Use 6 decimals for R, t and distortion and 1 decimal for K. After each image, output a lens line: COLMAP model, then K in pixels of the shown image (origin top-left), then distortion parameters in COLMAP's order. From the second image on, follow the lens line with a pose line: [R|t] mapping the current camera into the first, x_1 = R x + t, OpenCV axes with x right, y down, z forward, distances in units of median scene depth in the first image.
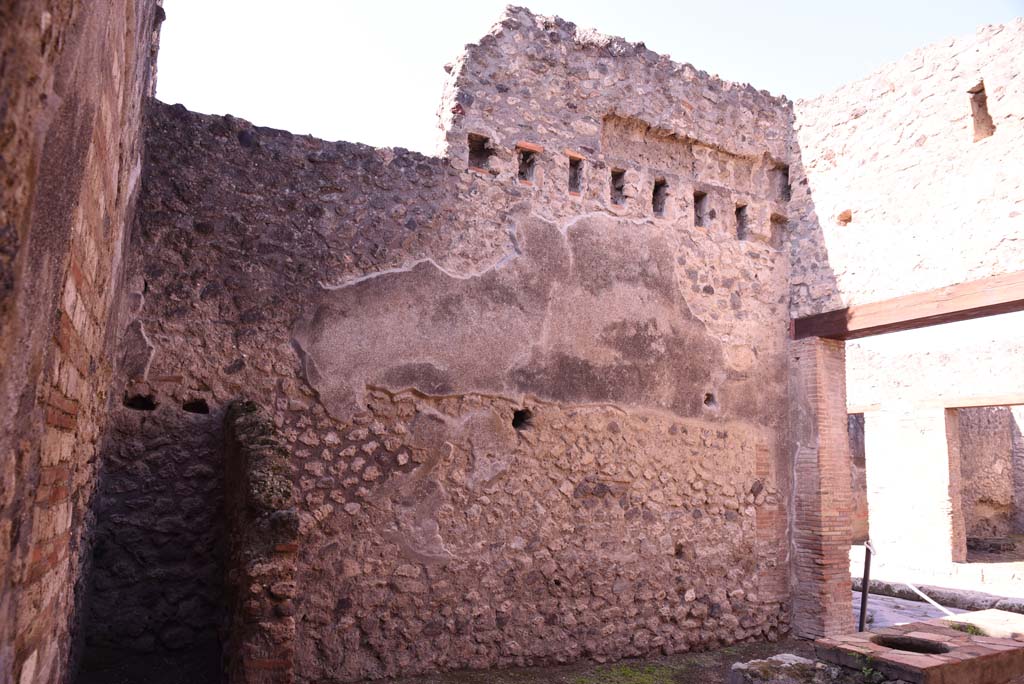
lens RADIAL K [[695.3, 0, 504.4], [0, 695.3, 350.6], [0, 0, 1]] dist [-0.130651, 0.091602]
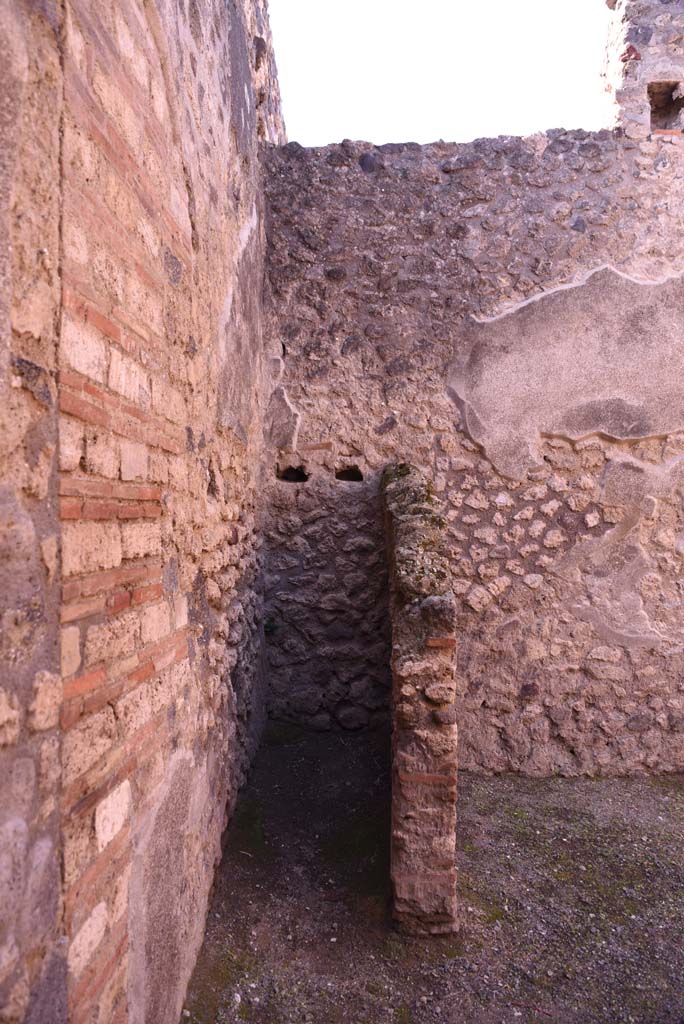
lens RADIAL K [[695.3, 0, 334.3], [0, 695.3, 510.3], [0, 0, 1]] dist [-0.130651, 0.091602]
pose [[0.867948, -0.040366, -0.495012, -0.011374], [0.115274, 0.985847, 0.121730, 0.012951], [0.483092, -0.162717, 0.860317, 0.162664]]
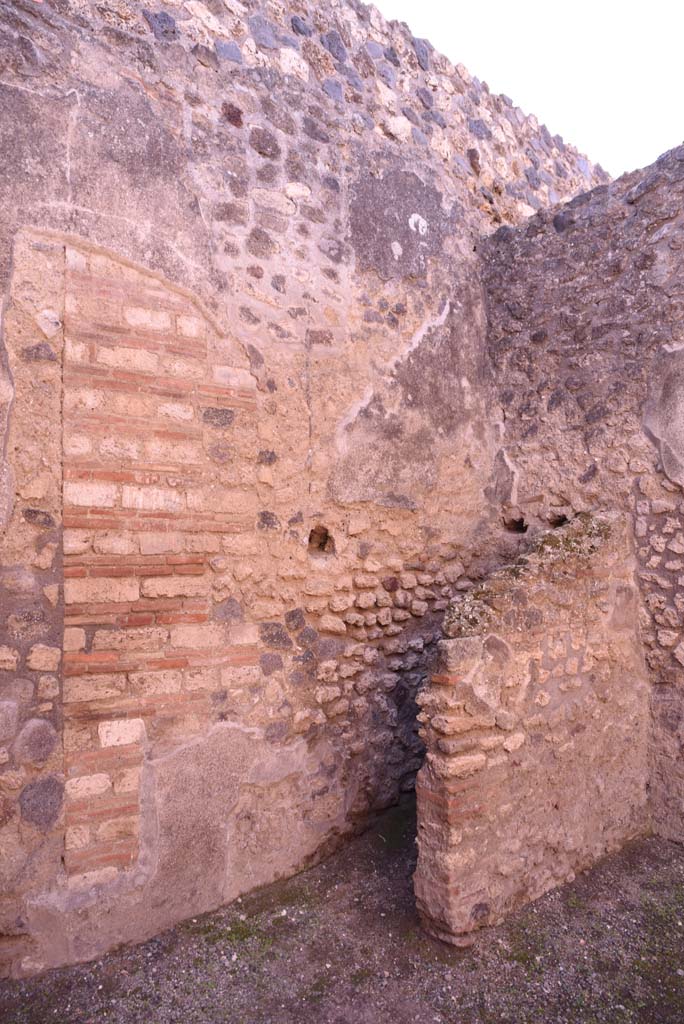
lens RADIAL K [[695.3, 0, 333.5], [0, 695.3, 513.6], [0, 0, 1]] dist [-0.130651, 0.091602]
pose [[0.207487, -0.108463, -0.972206, 0.370349], [0.191283, 0.979148, -0.068414, 0.066035], [0.959354, -0.171771, 0.223907, 0.432661]]
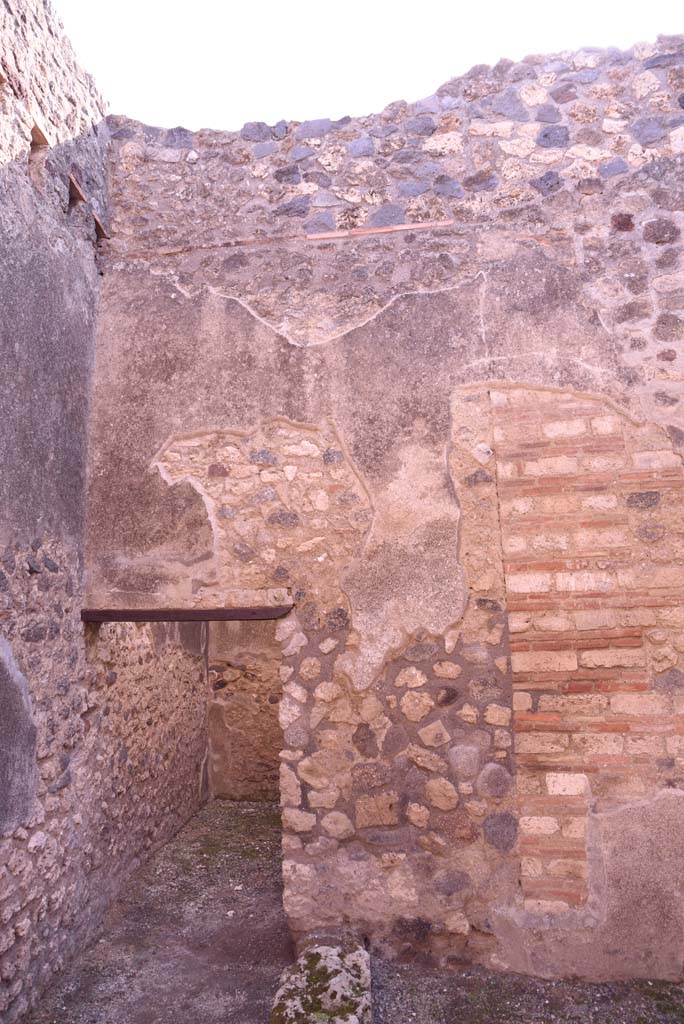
lens RADIAL K [[695.3, 0, 334.2], [0, 695.3, 510.8], [0, 0, 1]] dist [-0.130651, 0.091602]
pose [[-0.619204, -0.166749, -0.767321, 0.455154], [0.135868, 0.939701, -0.313851, 0.098373], [0.773386, -0.298592, -0.559211, 0.636987]]
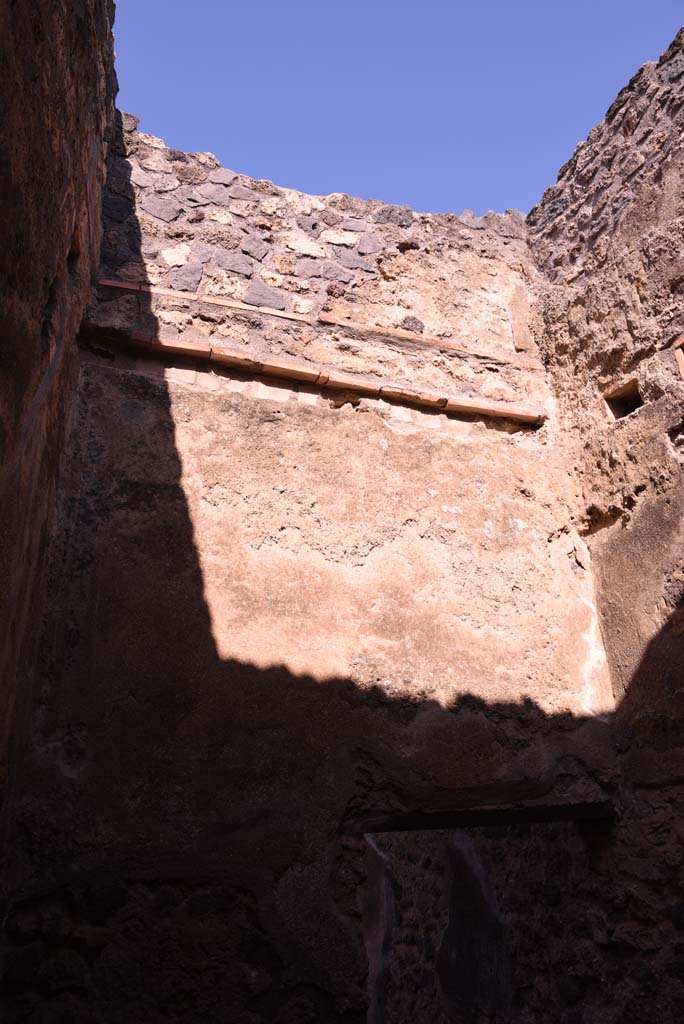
lens RADIAL K [[695.3, 0, 336.7], [0, 695.3, 506.8], [0, 0, 1]] dist [-0.130651, 0.091602]
pose [[0.212240, 0.340295, 0.916053, -0.724171], [-0.133292, 0.938730, -0.317837, -0.112815], [-0.968084, -0.054644, 0.244594, 0.009539]]
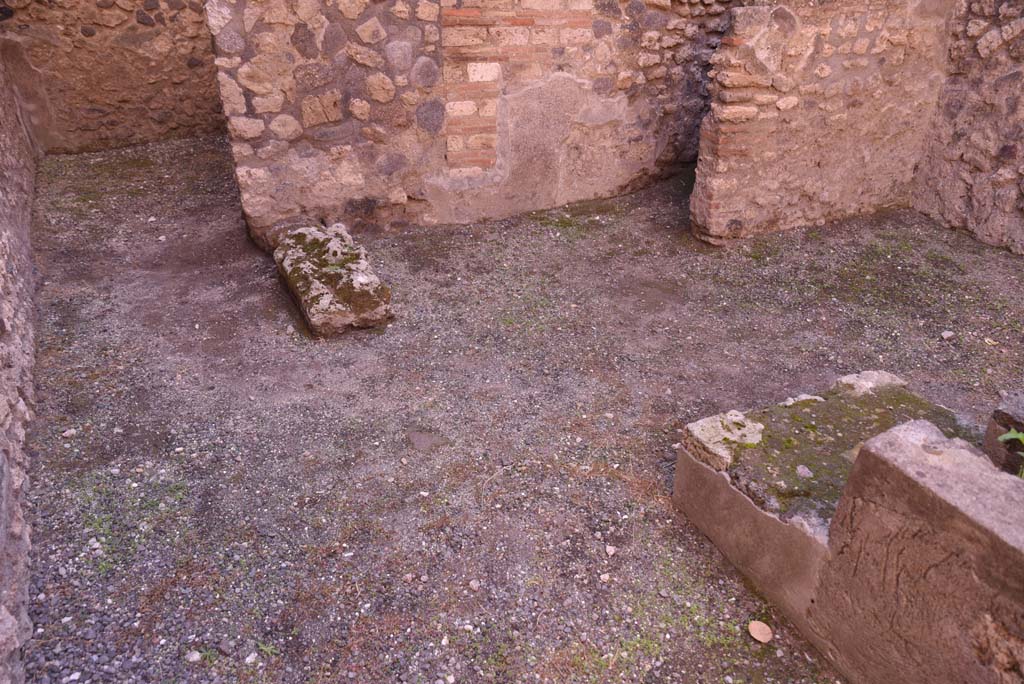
lens RADIAL K [[693.6, 0, 509.5], [0, 693.6, 354.8], [0, 0, 1]] dist [-0.129366, 0.085289]
pose [[-0.084114, 0.460005, -0.883923, 0.605858], [0.176300, 0.879943, 0.441157, 0.120350], [0.980736, -0.118728, -0.155114, 0.471135]]
